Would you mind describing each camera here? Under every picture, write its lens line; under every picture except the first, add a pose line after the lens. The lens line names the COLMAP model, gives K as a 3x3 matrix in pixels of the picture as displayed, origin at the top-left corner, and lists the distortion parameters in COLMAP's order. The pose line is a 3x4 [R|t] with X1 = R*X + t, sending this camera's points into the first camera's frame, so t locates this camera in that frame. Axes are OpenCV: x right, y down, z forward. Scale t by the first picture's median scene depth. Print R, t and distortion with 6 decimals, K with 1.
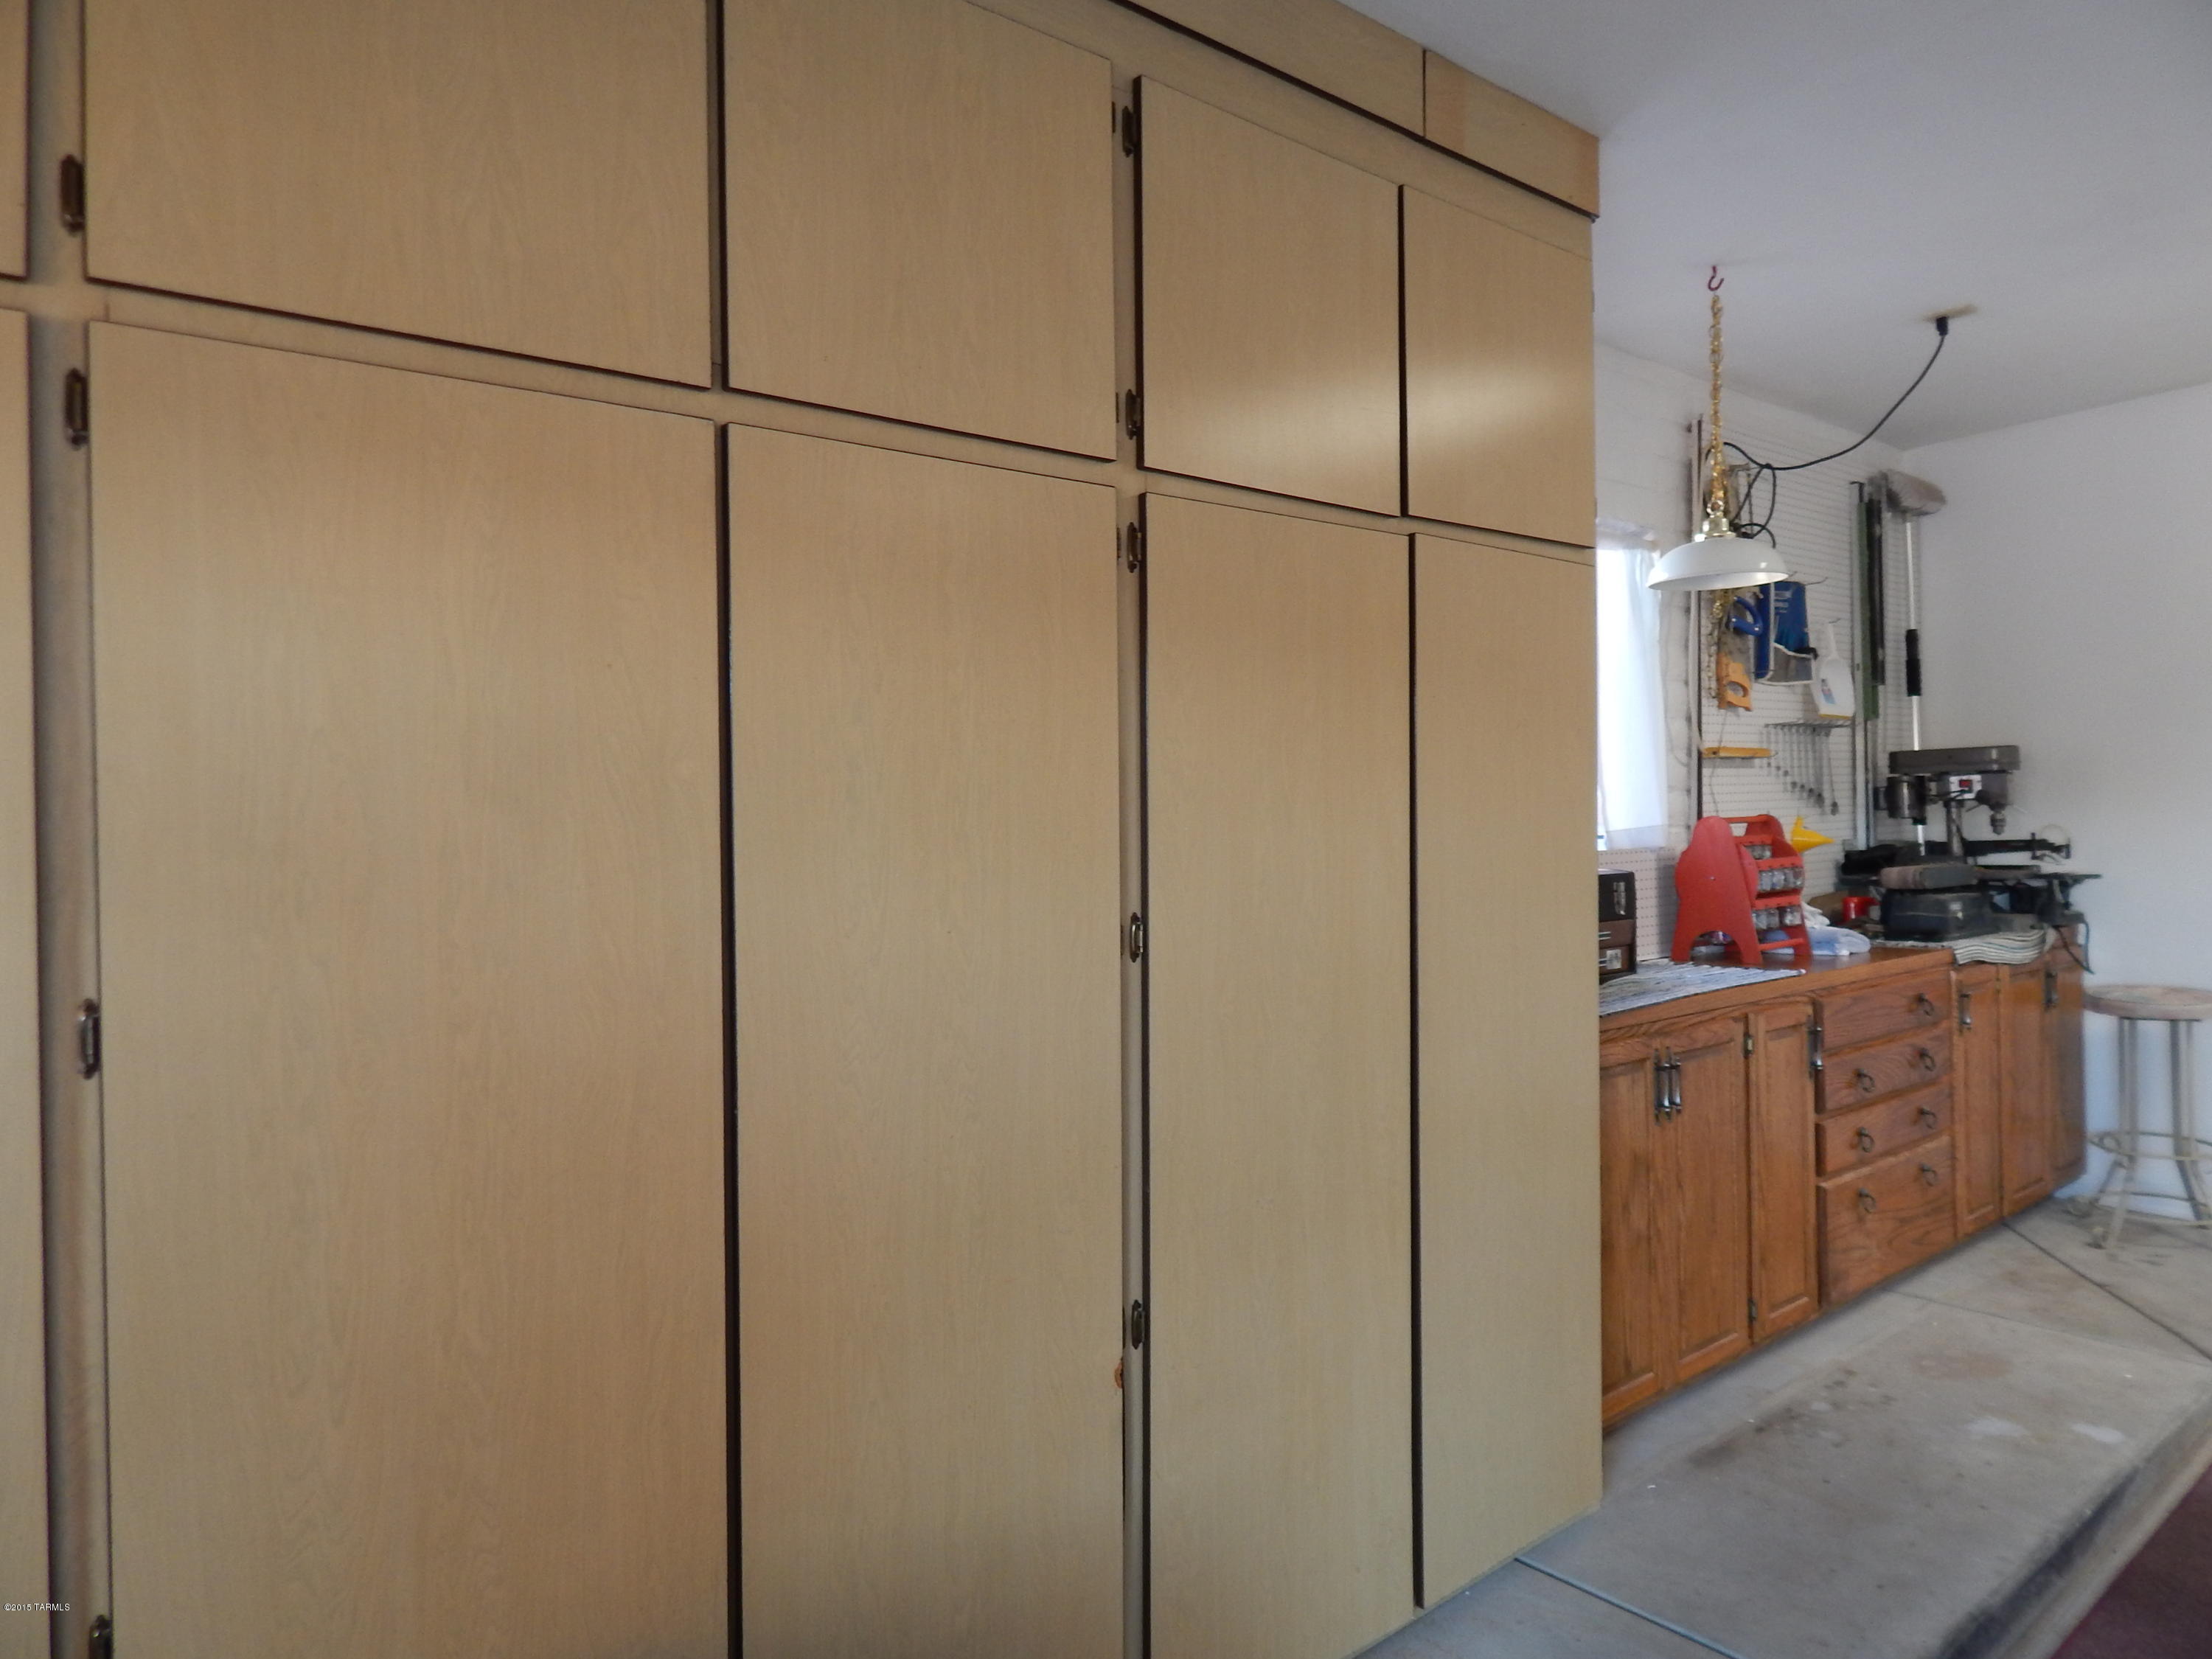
lens RADIAL K [[1464.1, 0, 1106.0], [0, 1464.1, 829.5], [0, 0, 1]] dist [0.061521, 0.000880]
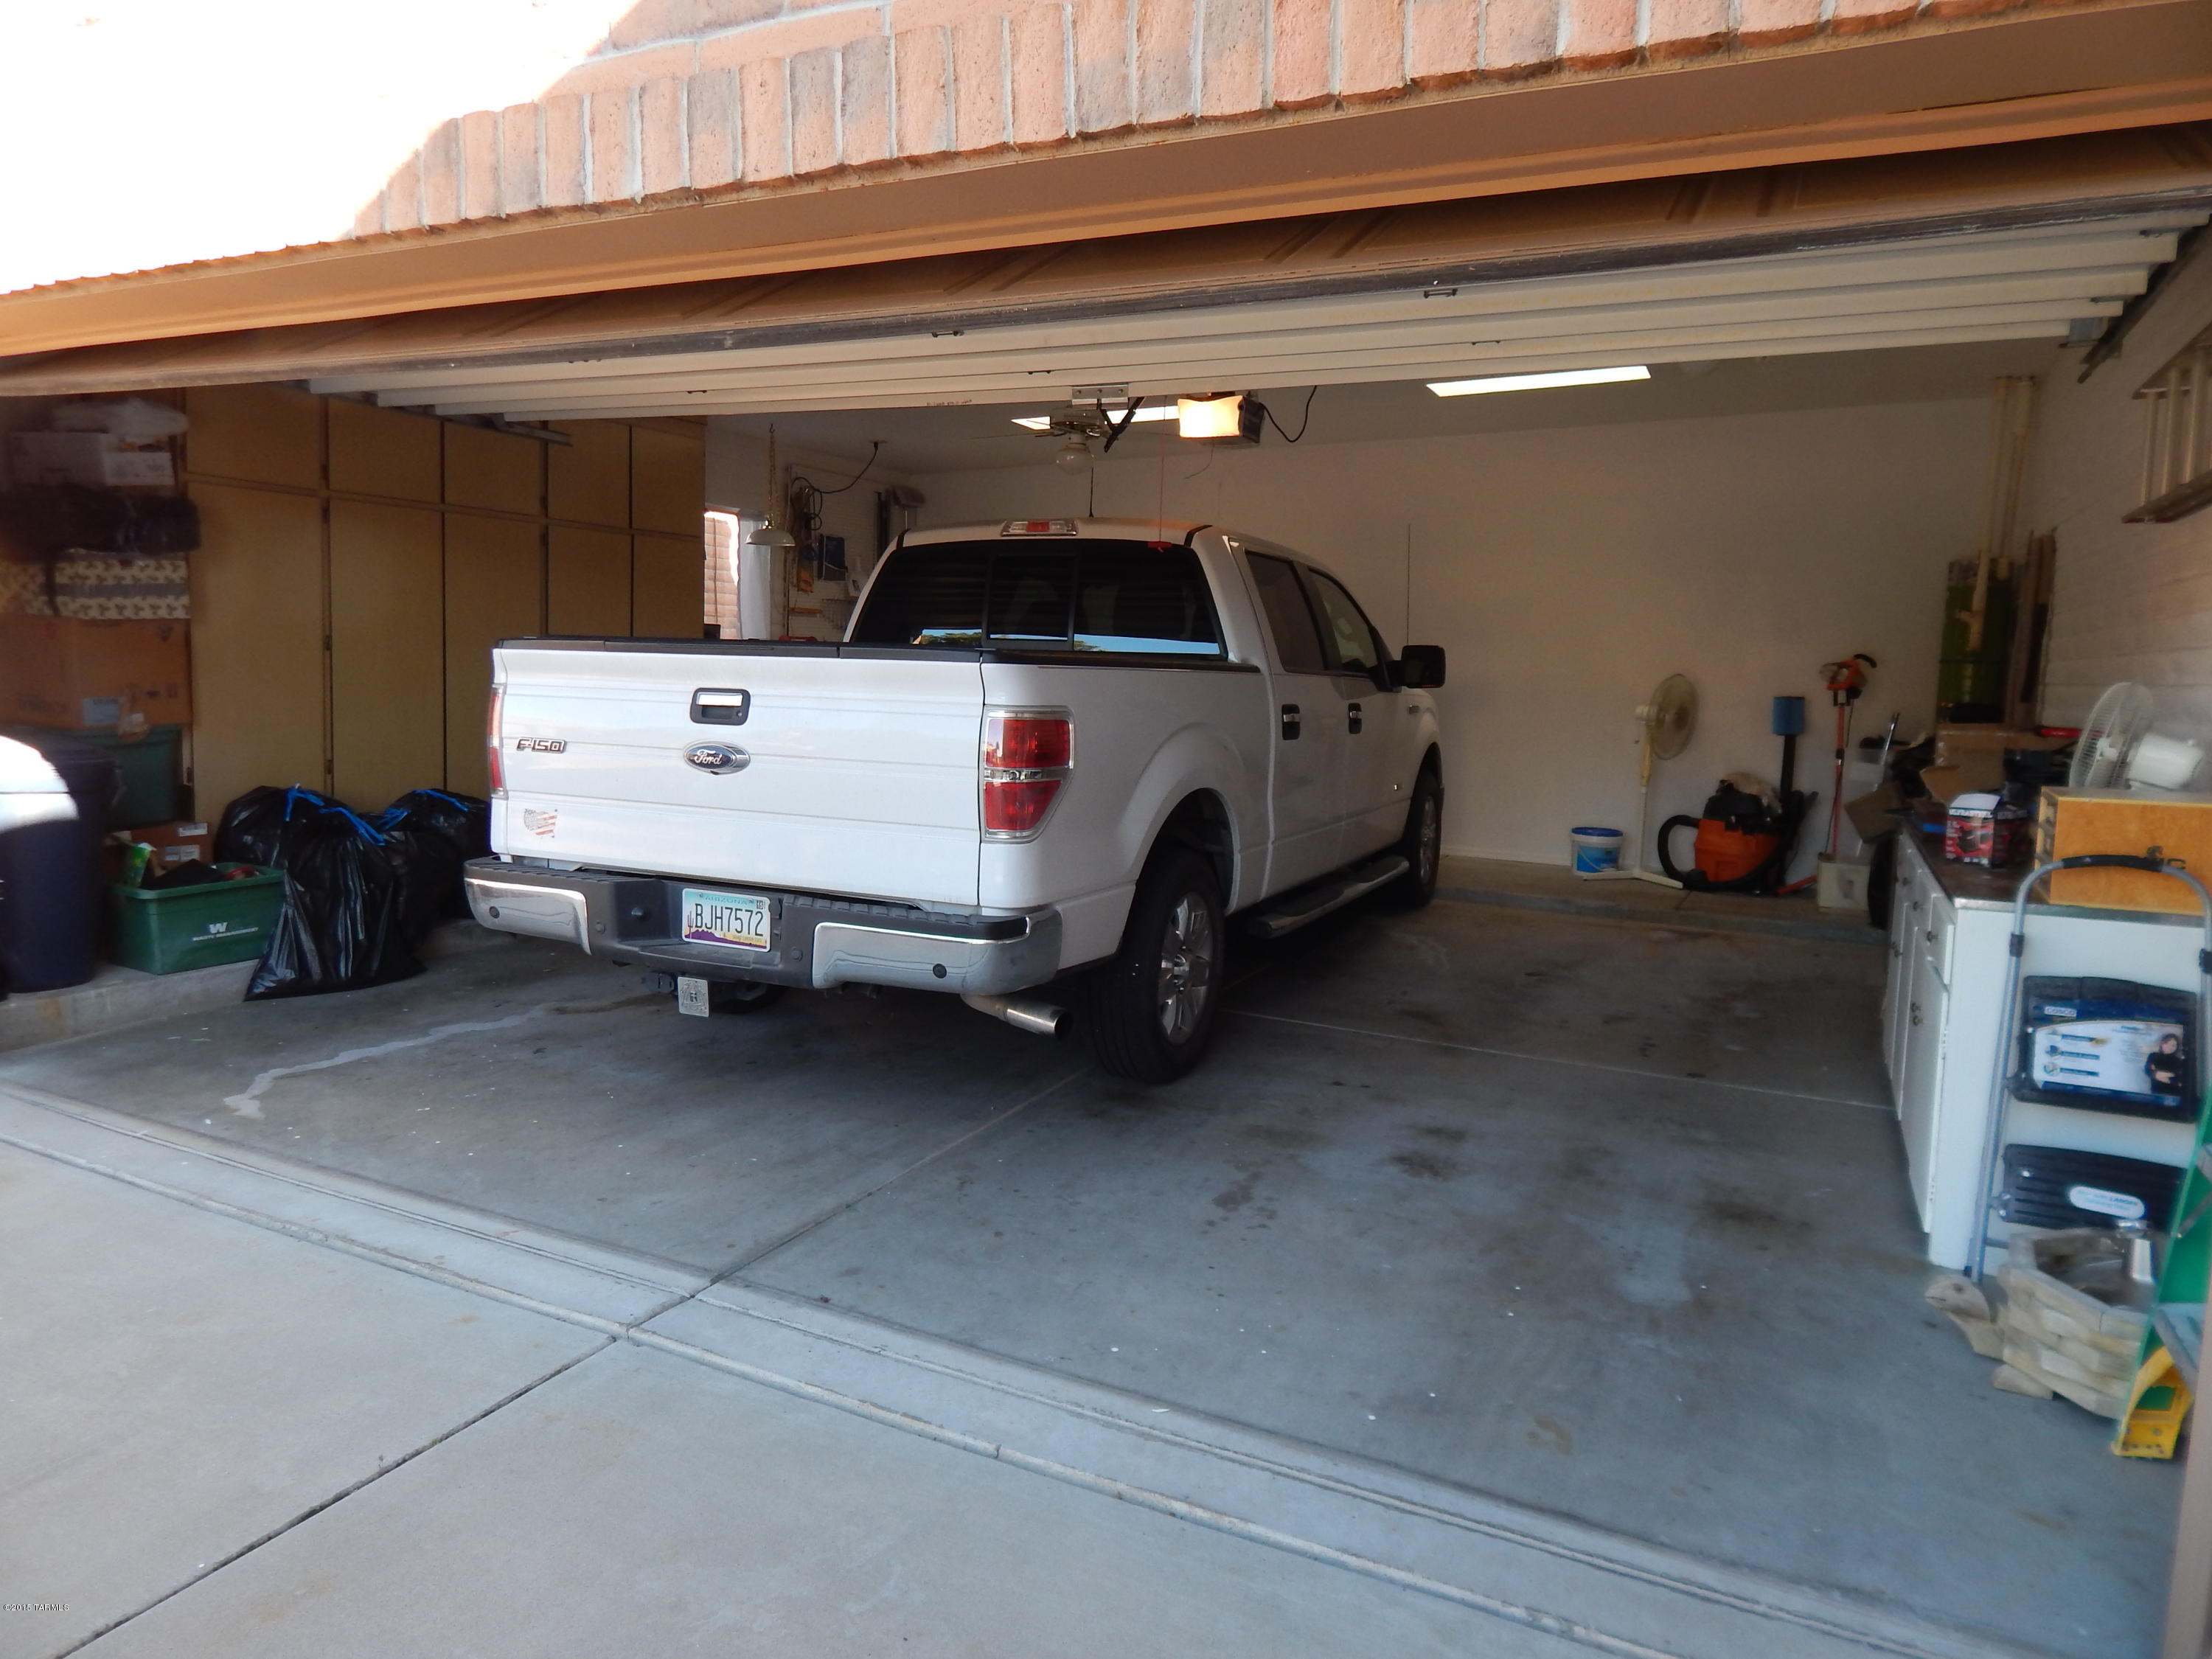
lens RADIAL K [[1464.1, 0, 1106.0], [0, 1464.1, 829.5], [0, 0, 1]] dist [0.061521, 0.000880]
pose [[0.911101, 0.008618, 0.412093, -0.100521], [-0.053012, 0.993928, 0.096418, 0.044416], [-0.408760, -0.109693, 0.906026, -1.373229]]
